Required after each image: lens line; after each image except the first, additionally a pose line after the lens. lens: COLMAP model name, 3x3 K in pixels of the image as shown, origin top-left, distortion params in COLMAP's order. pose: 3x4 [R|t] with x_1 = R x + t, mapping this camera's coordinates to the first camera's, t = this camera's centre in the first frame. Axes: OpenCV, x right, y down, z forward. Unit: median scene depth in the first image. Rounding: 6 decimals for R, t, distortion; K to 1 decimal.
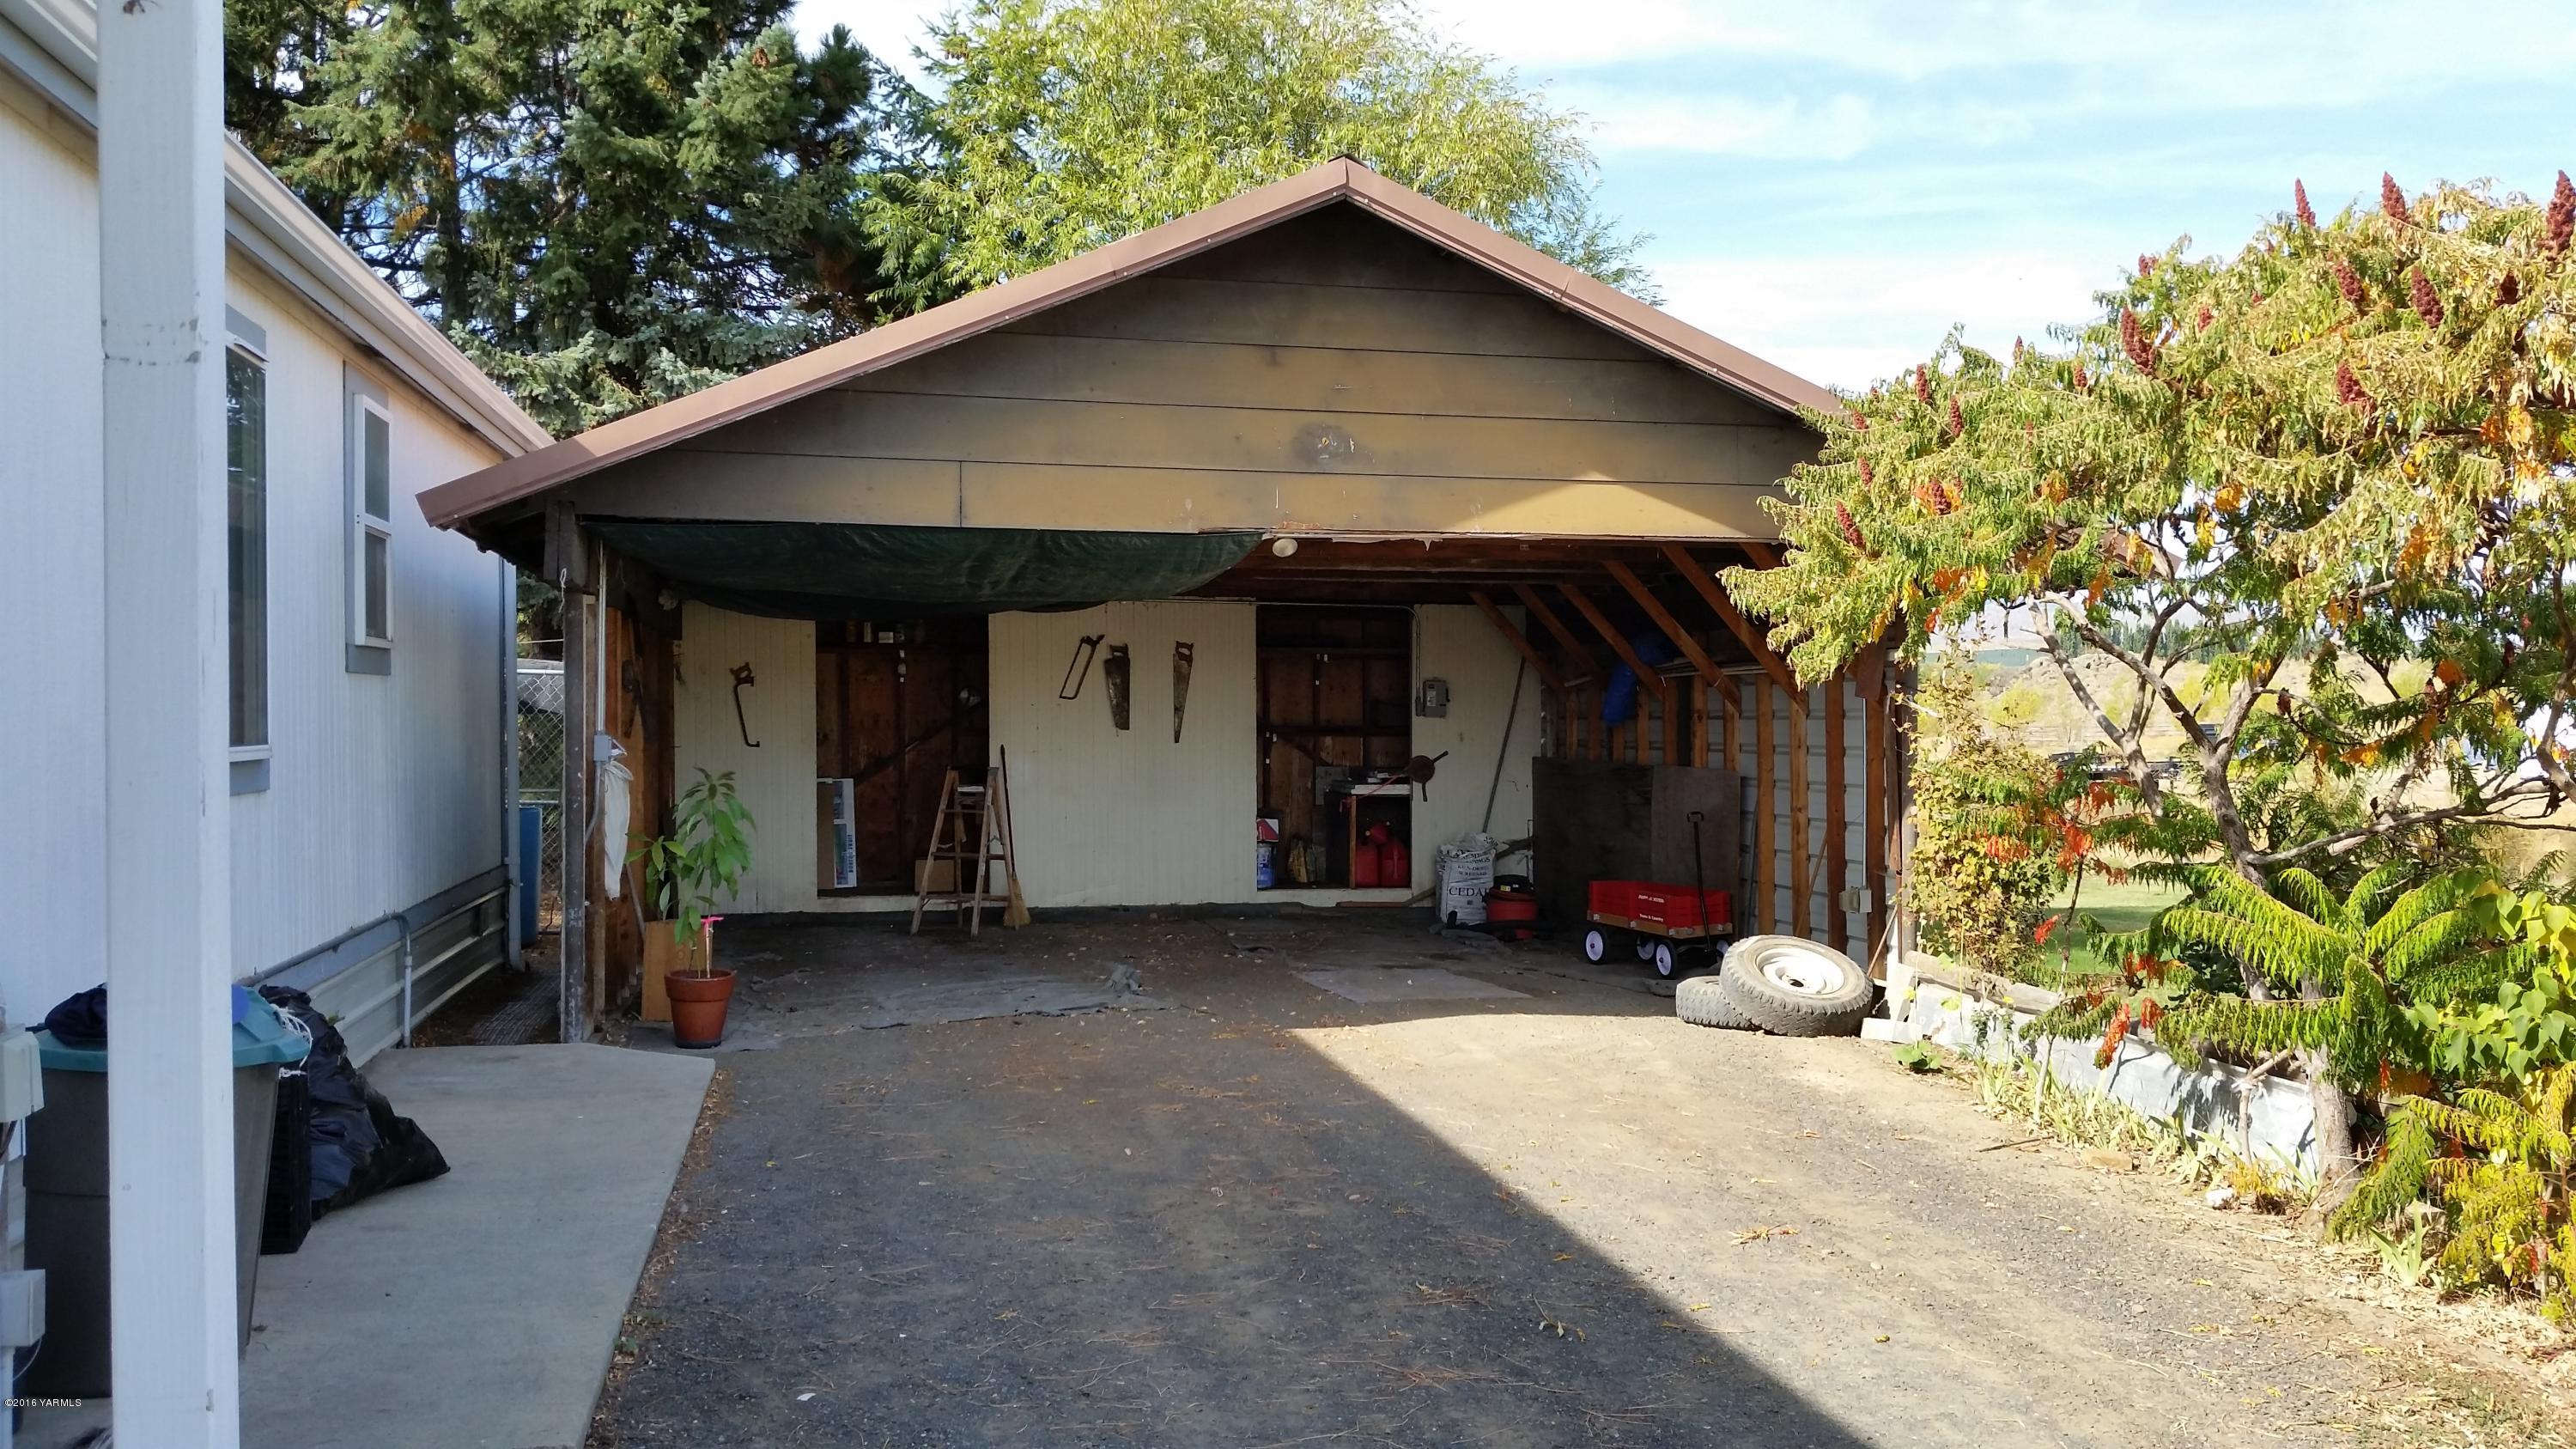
lens RADIAL K [[2119.2, 0, 1321.8], [0, 2119.2, 738.5], [0, 0, 1]] dist [0.140265, -0.287638]
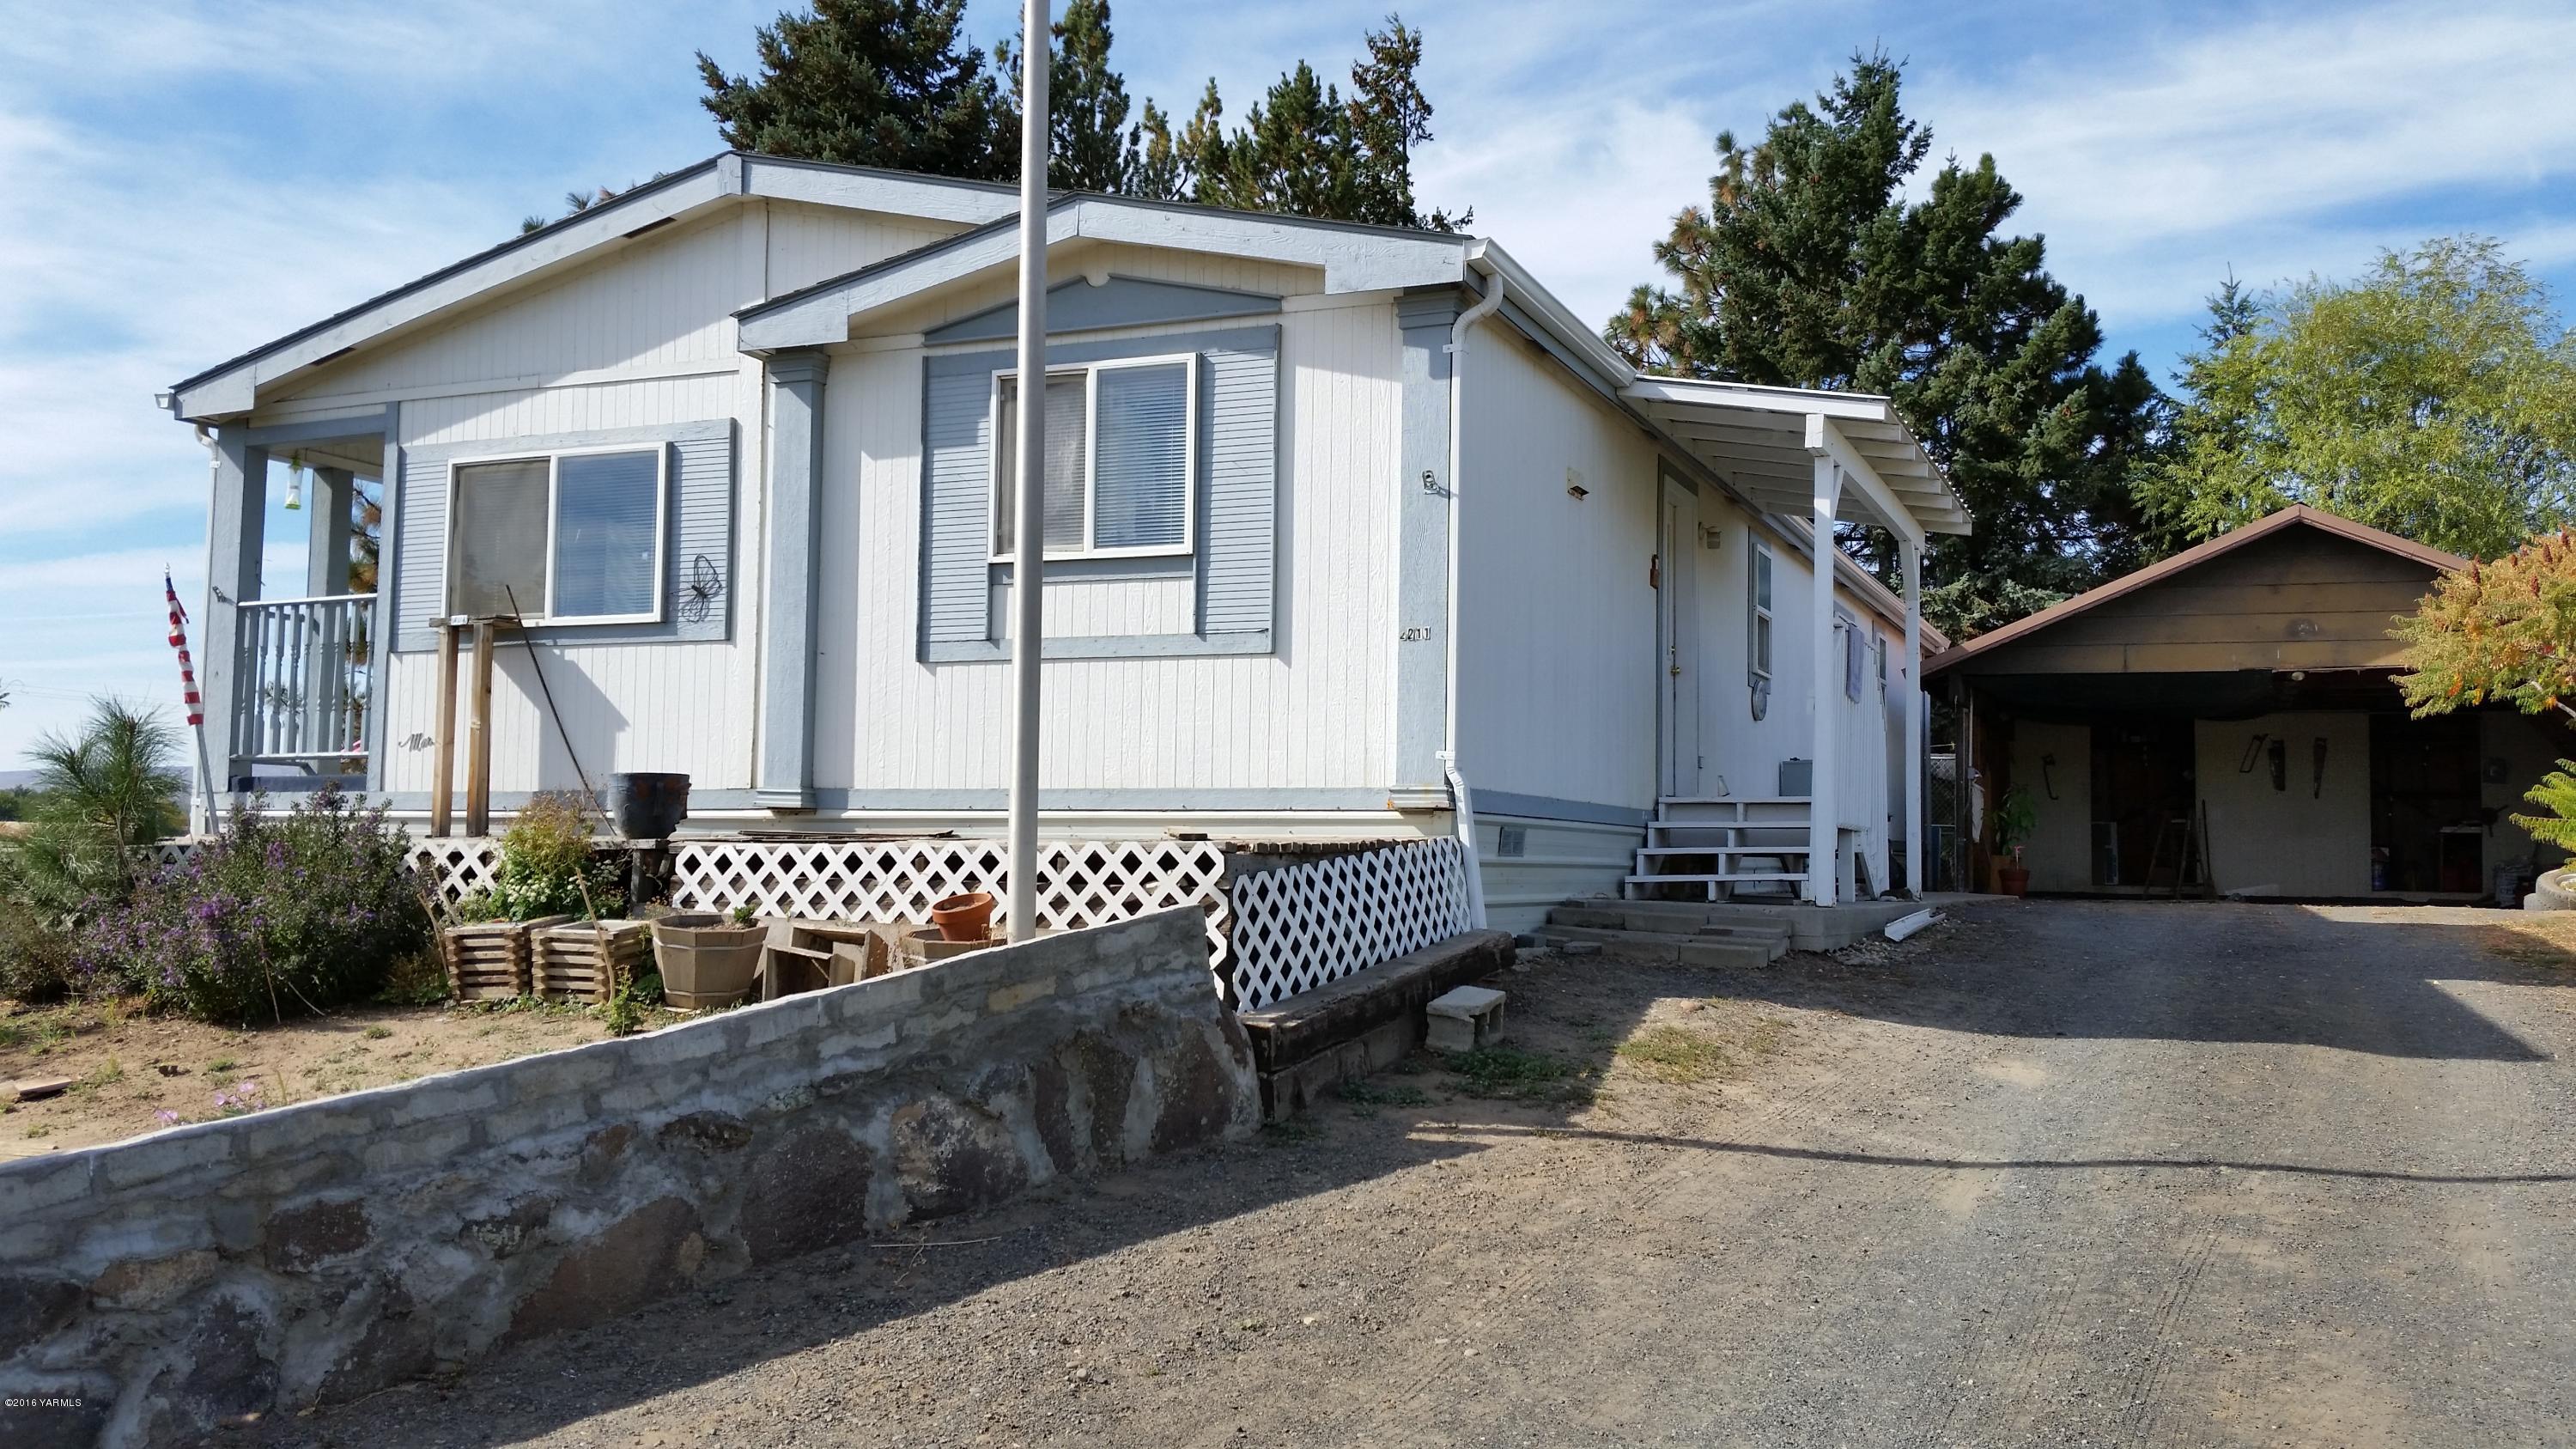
lens RADIAL K [[2140.3, 0, 1318.3], [0, 2140.3, 730.5], [0, 0, 1]] dist [0.193871, -0.492186]
pose [[0.815807, -0.023838, -0.577833, 0.275681], [-0.022702, 0.997060, -0.073183, 0.089671], [0.577879, 0.072821, 0.812867, -0.817206]]
